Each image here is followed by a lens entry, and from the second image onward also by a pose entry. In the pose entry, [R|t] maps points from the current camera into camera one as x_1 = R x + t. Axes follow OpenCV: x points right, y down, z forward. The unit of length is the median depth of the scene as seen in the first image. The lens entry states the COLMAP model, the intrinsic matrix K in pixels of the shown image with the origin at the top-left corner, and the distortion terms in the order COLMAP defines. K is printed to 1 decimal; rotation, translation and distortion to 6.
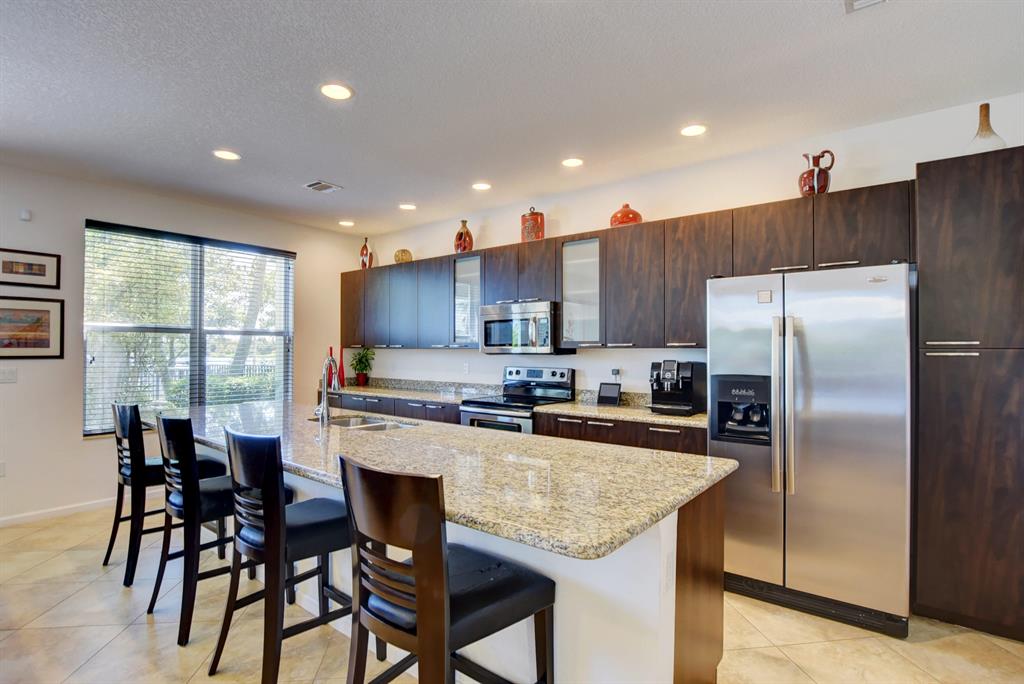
lens RADIAL K [[519.0, 0, 520.2], [0, 519.0, 345.7], [0, 0, 1]] dist [-0.012047, -0.000499]
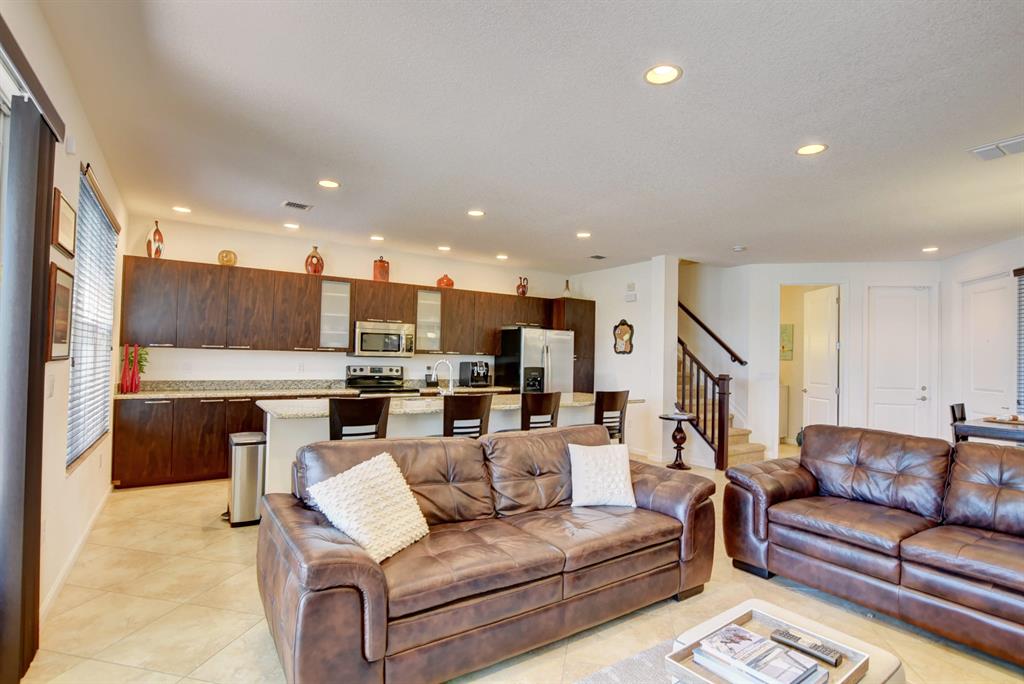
lens RADIAL K [[519.0, 0, 504.2], [0, 519.0, 344.1], [0, 0, 1]] dist [-0.012047, -0.000499]
pose [[0.283727, 0.028717, 0.958475, -1.231440], [-0.029619, 0.999337, -0.021174, 0.000832], [-0.958448, -0.022381, 0.284389, 0.238567]]
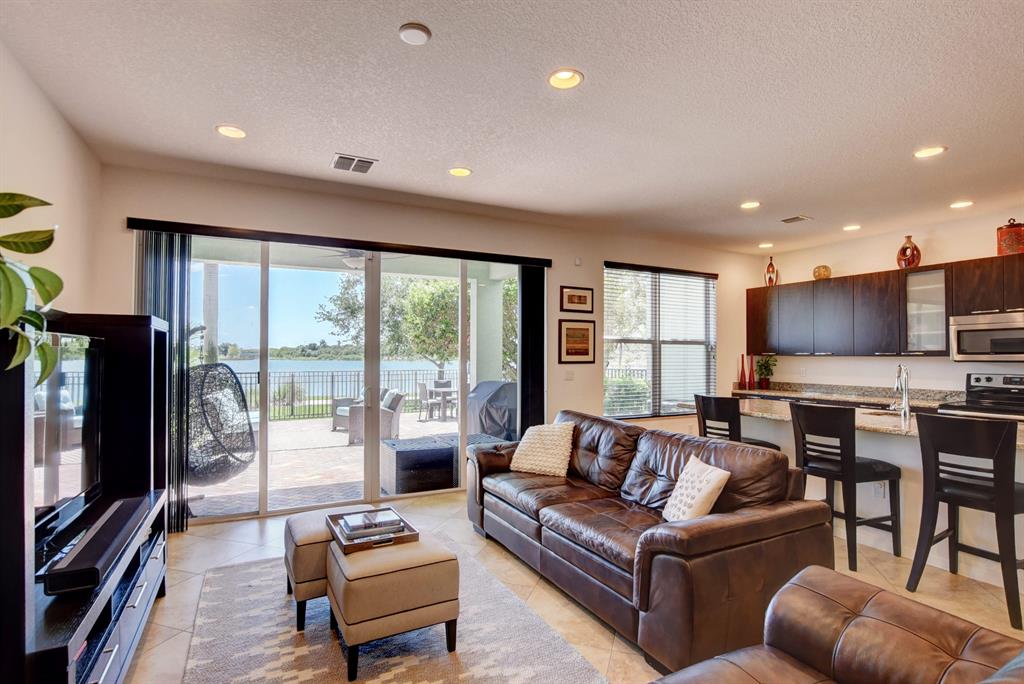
lens RADIAL K [[519.0, 0, 518.3], [0, 519.0, 346.4], [0, 0, 1]] dist [-0.012047, -0.000499]
pose [[0.918172, -0.006567, -0.396127, -0.458664], [0.002778, 0.999945, -0.010138, -0.006191], [0.396172, 0.008208, 0.918140, -0.307938]]
